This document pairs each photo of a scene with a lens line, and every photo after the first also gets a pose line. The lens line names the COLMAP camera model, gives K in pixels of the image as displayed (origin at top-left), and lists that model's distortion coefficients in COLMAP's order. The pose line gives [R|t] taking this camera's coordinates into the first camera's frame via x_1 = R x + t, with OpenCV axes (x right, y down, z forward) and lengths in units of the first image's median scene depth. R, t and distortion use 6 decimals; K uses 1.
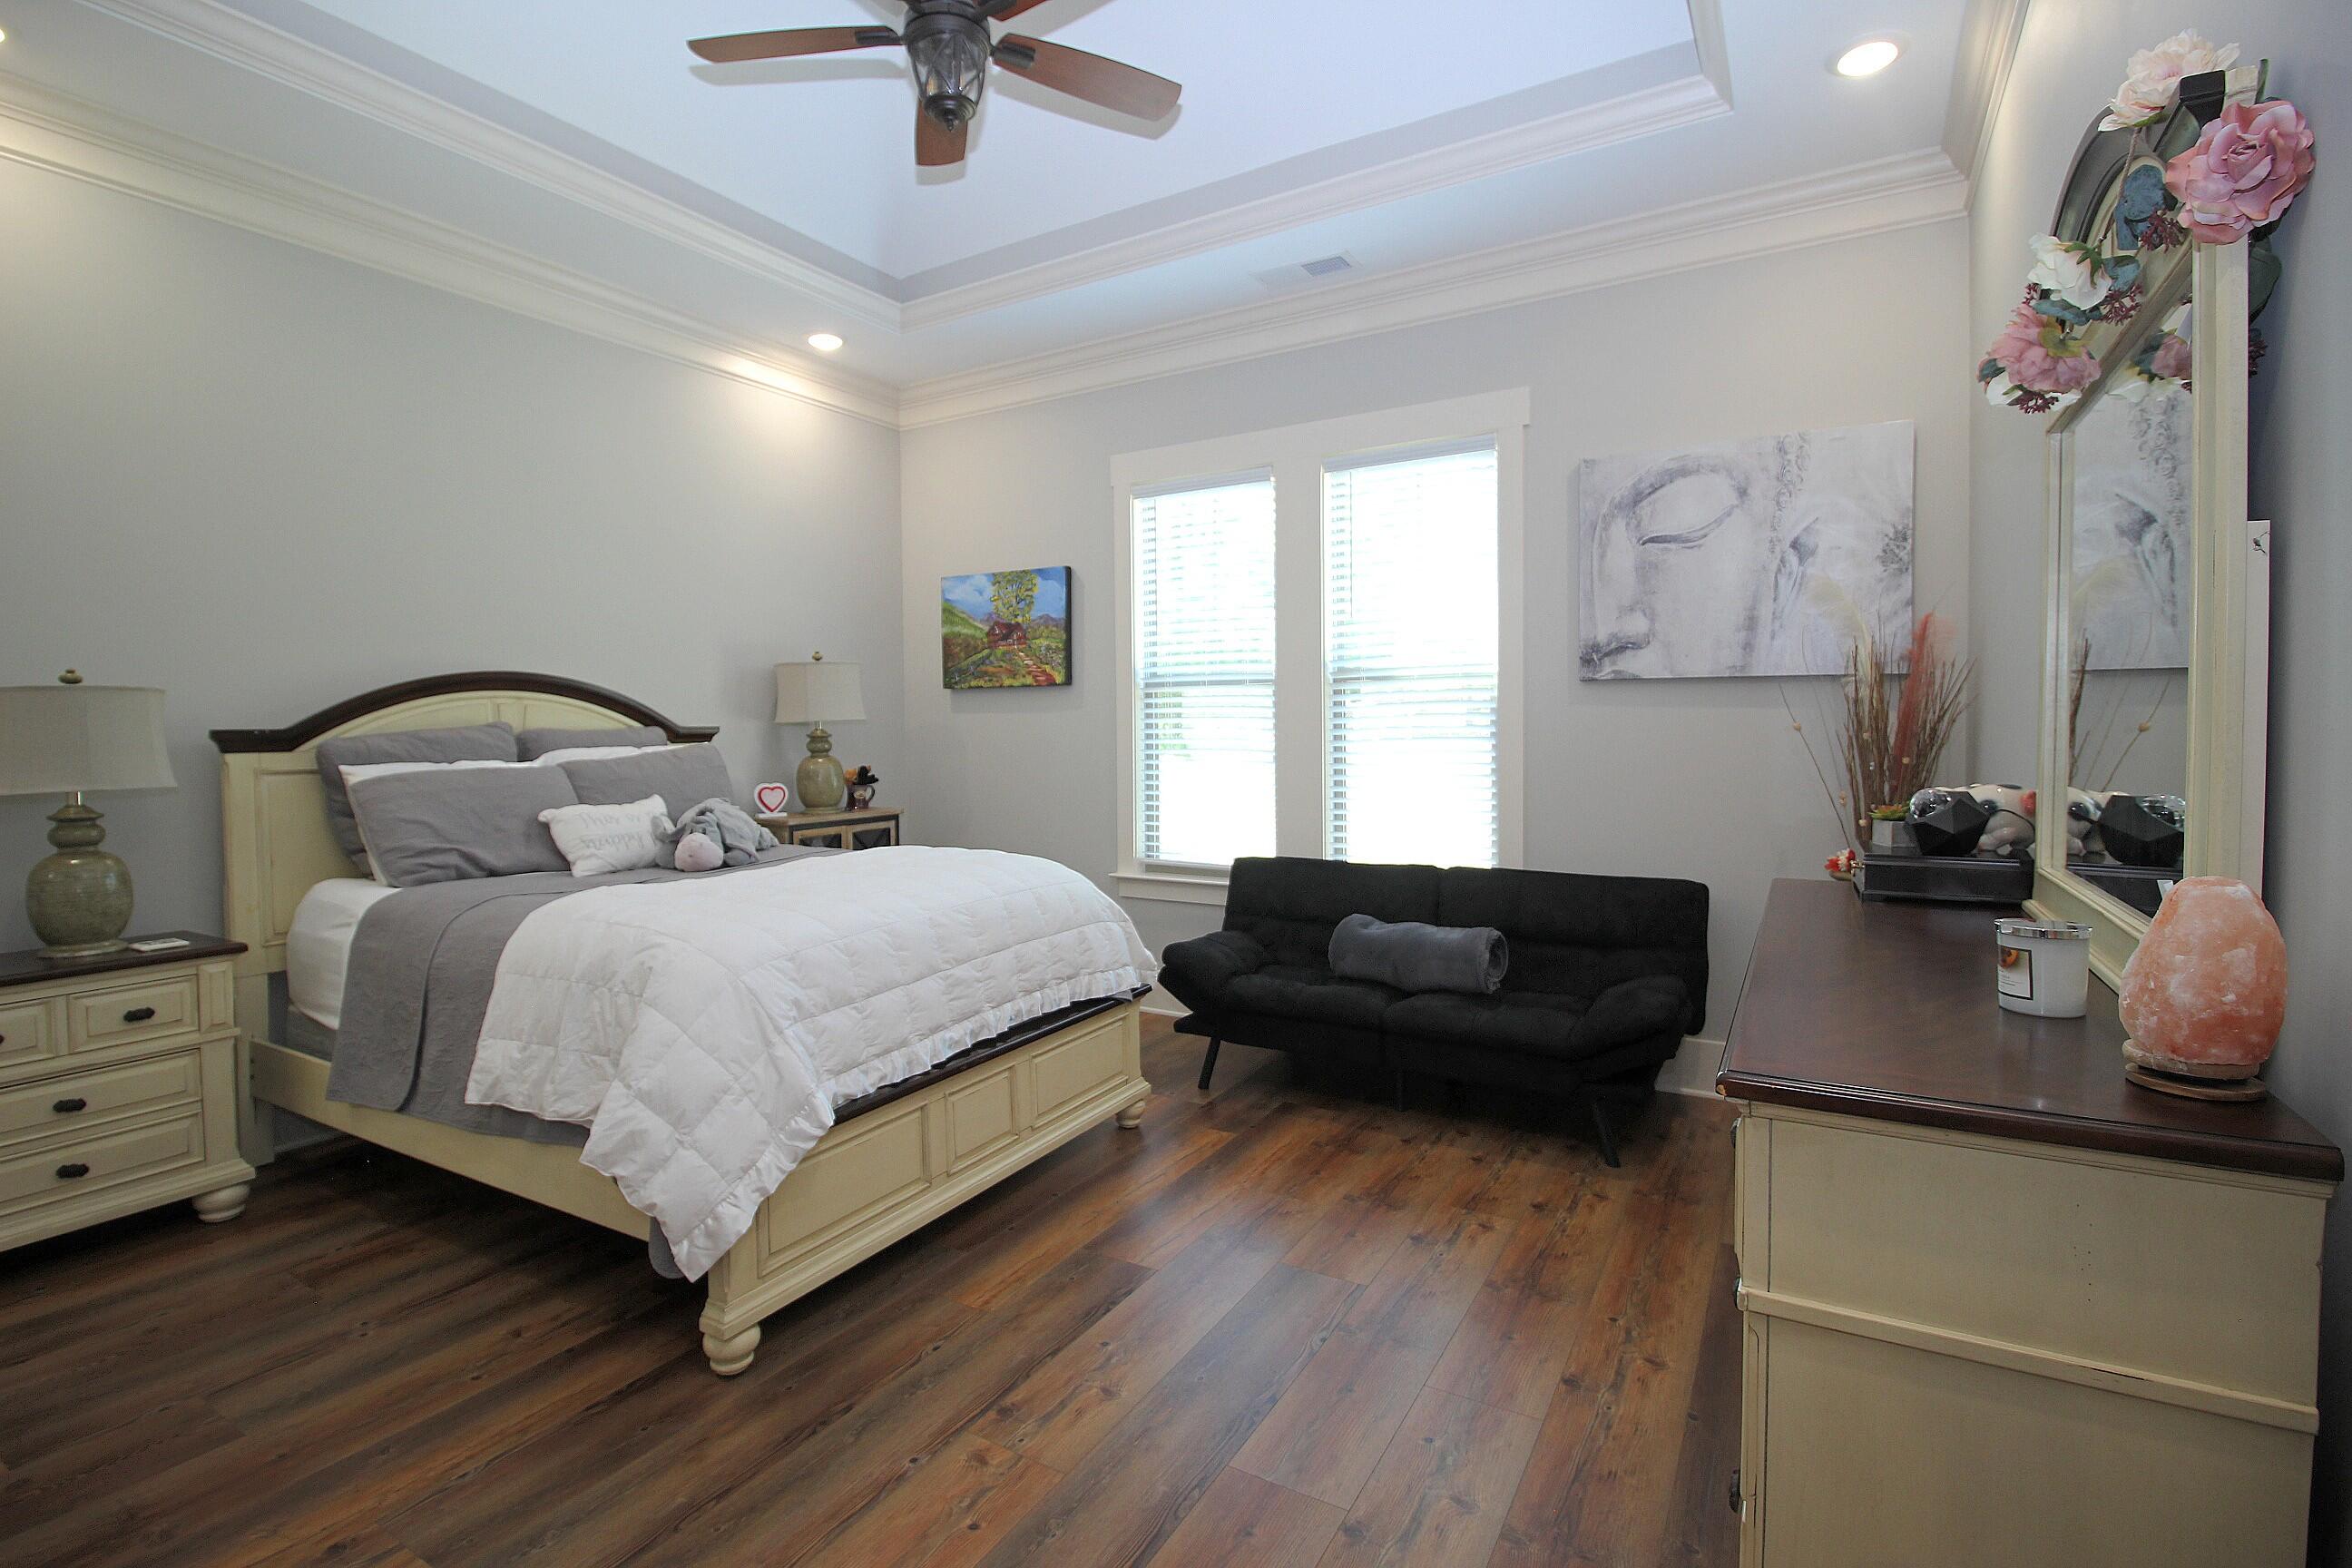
lens RADIAL K [[1079.4, 0, 1159.5], [0, 1079.4, 779.4], [0, 0, 1]] dist [-0.010475, -0.000646]
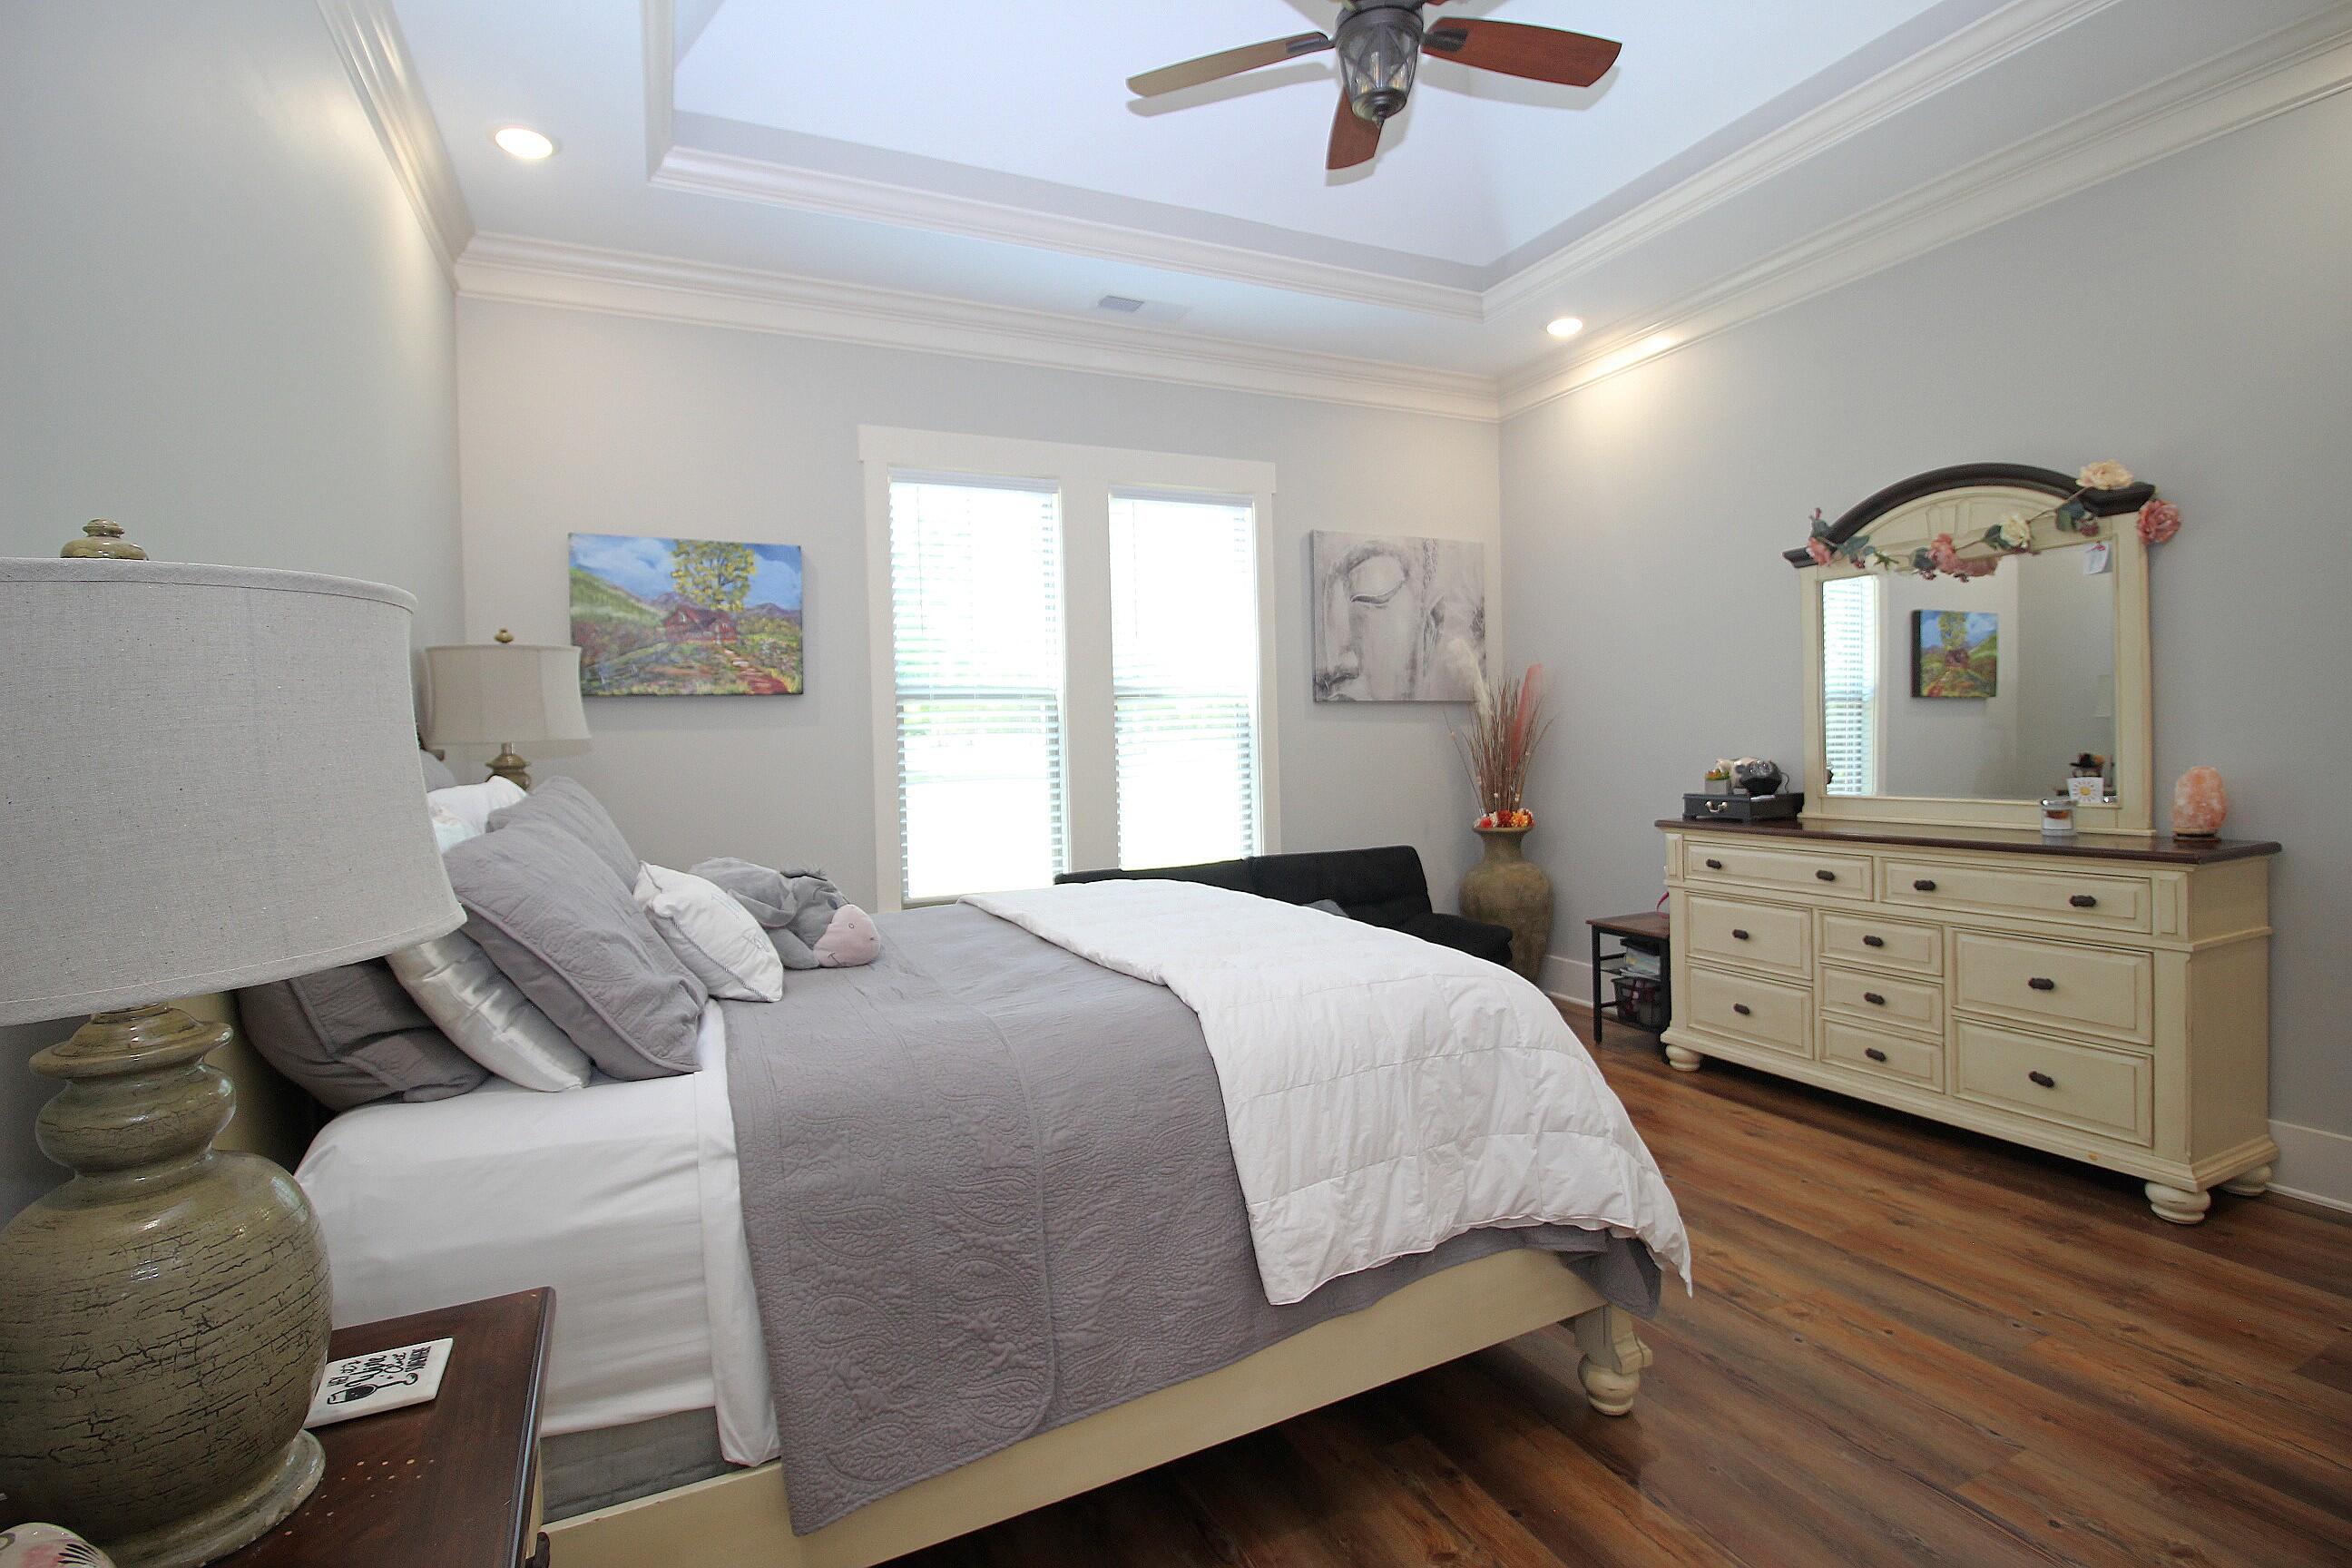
lens RADIAL K [[1079.4, 0, 1167.0], [0, 1079.4, 773.3], [0, 0, 1]] dist [-0.010475, -0.000646]
pose [[0.559591, -0.032249, 0.828141, -0.695580], [0.060449, 0.998169, -0.001976, -0.013343], [-0.826562, 0.051166, 0.560516, 0.388457]]
